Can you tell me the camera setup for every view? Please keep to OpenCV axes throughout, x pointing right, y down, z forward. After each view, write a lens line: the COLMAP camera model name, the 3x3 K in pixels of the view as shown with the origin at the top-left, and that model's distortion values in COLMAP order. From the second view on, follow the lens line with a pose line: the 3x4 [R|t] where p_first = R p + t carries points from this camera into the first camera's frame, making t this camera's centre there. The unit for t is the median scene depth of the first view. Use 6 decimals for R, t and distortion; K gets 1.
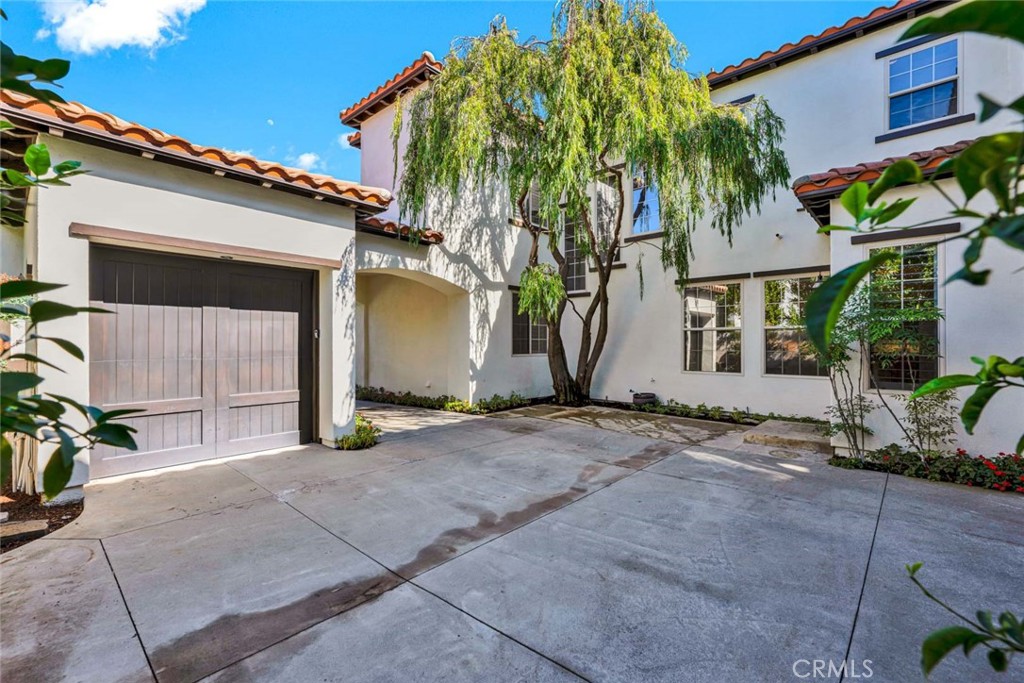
lens RADIAL K [[450.2, 0, 506.2], [0, 450.2, 339.1], [0, 0, 1]] dist [0.015936, 0.000085]
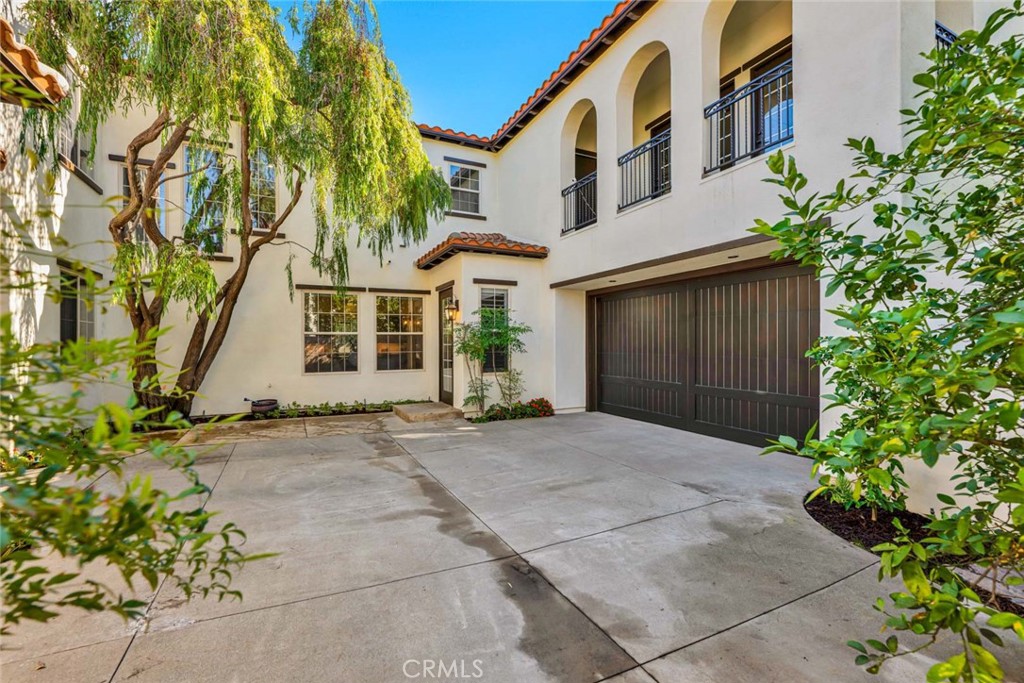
lens RADIAL K [[450.2, 0, 504.5], [0, 450.2, 343.1], [0, 0, 1]] dist [0.015936, 0.000085]
pose [[0.378733, 0.001229, 0.925505, -0.831498], [-0.000467, 0.999999, -0.001137, 0.003372], [-0.925506, -0.000002, 0.378733, 0.391188]]
